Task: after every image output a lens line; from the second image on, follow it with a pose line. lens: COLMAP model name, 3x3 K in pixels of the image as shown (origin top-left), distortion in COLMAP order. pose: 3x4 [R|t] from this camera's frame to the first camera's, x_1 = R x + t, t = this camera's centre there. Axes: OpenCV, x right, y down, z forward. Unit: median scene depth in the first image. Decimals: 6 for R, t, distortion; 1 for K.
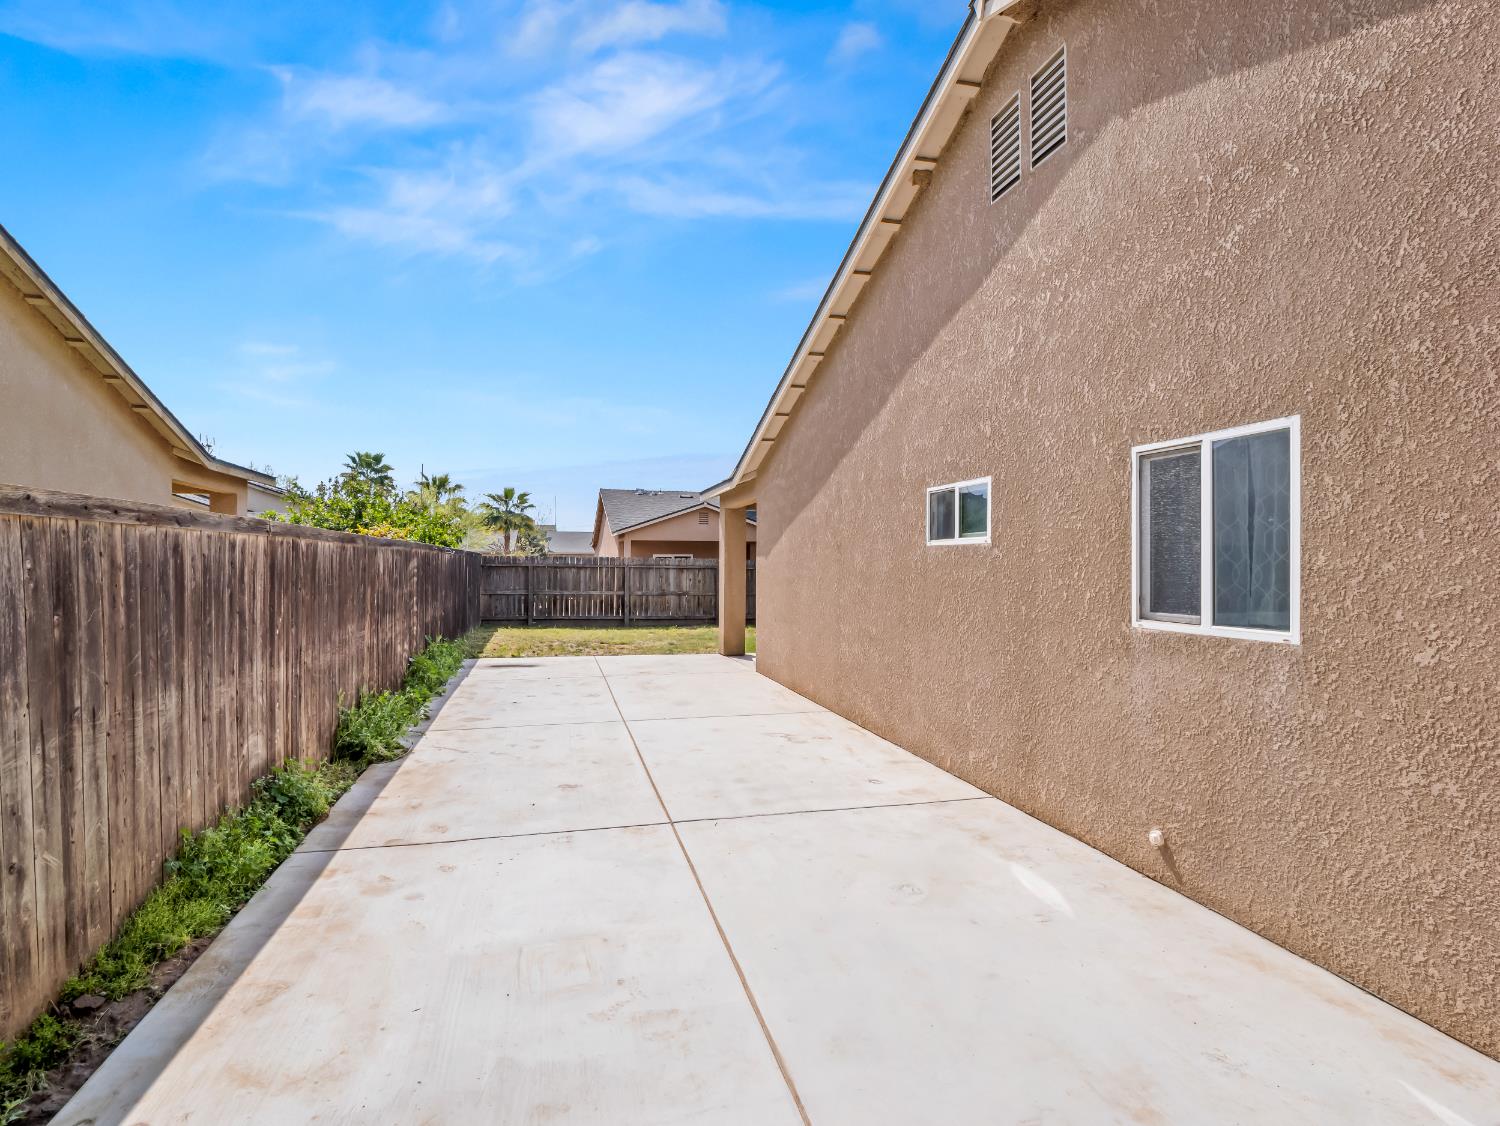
lens RADIAL K [[744.8, 0, 755.7], [0, 744.8, 567.2], [0, 0, 1]] dist [-0.015424, -0.003671]
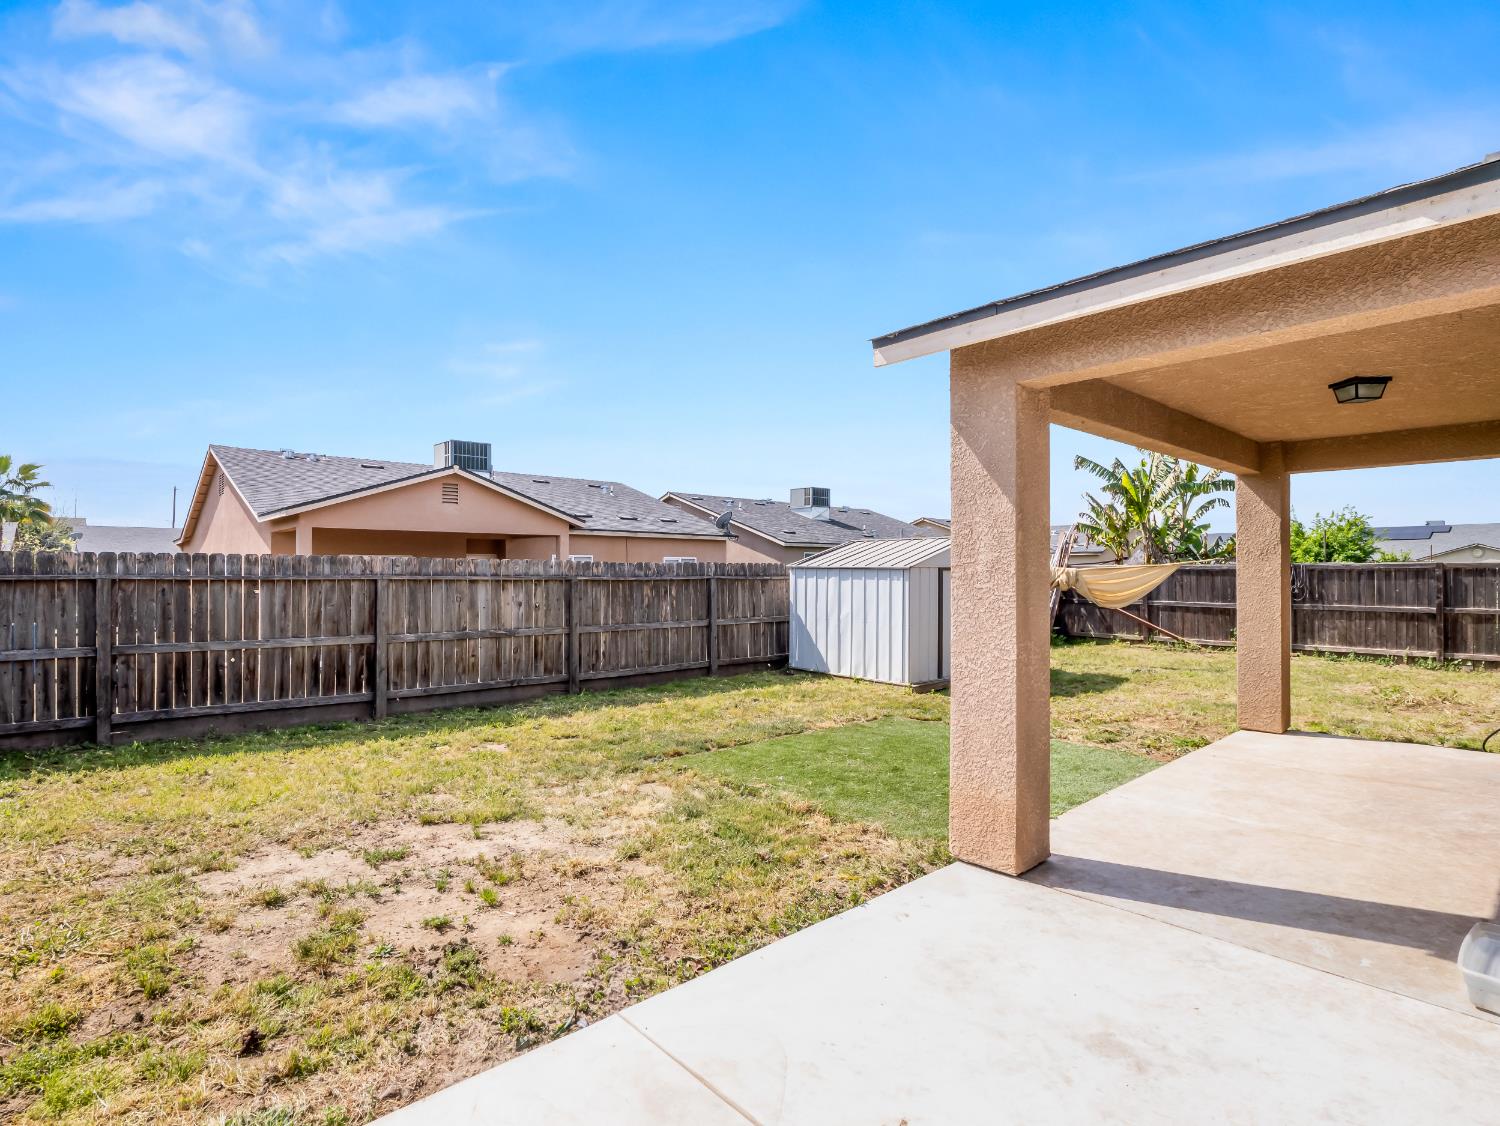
lens RADIAL K [[744.8, 0, 739.8], [0, 744.8, 561.3], [0, 0, 1]] dist [-0.015424, -0.003671]
pose [[0.888740, -0.000780, 0.458412, -0.182301], [0.008871, 0.999841, -0.015497, -0.001980], [-0.458326, 0.017839, 0.888605, 0.512850]]
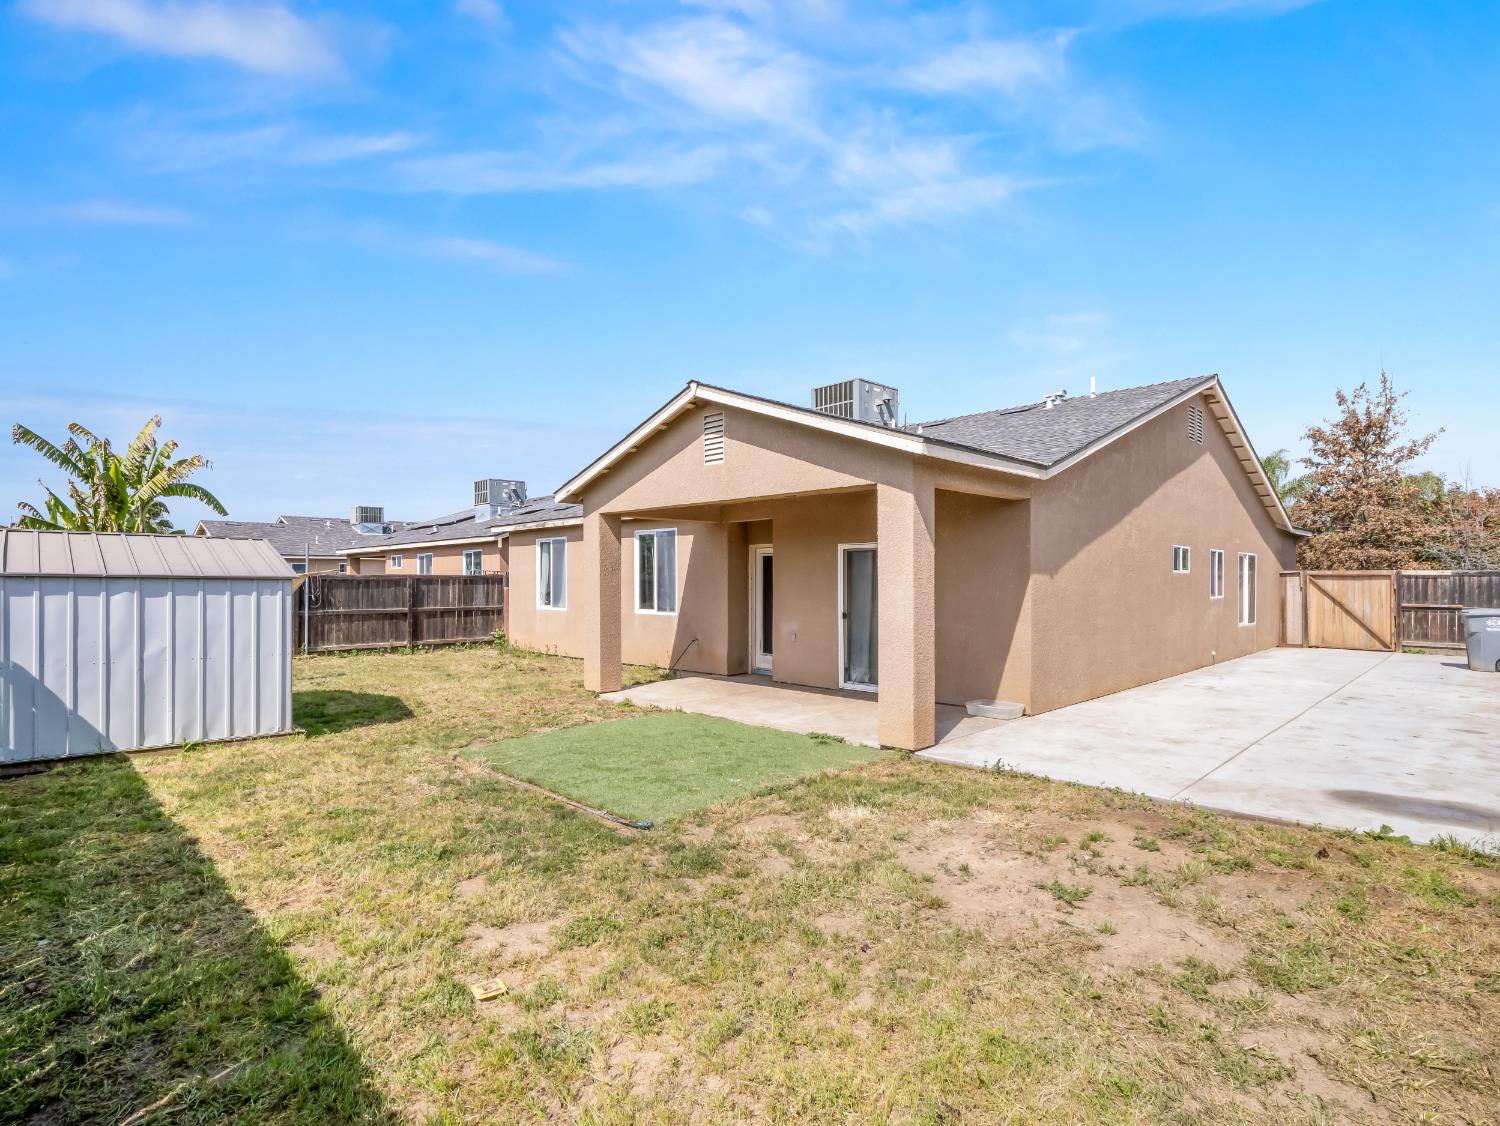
lens RADIAL K [[744.8, 0, 749.4], [0, 744.8, 572.3], [0, 0, 1]] dist [-0.015424, -0.003671]
pose [[-0.475189, 0.000754, 0.879883, -0.325527], [0.004152, 0.999990, 0.001385, -0.008269], [-0.879874, 0.004311, -0.475188, 0.967216]]
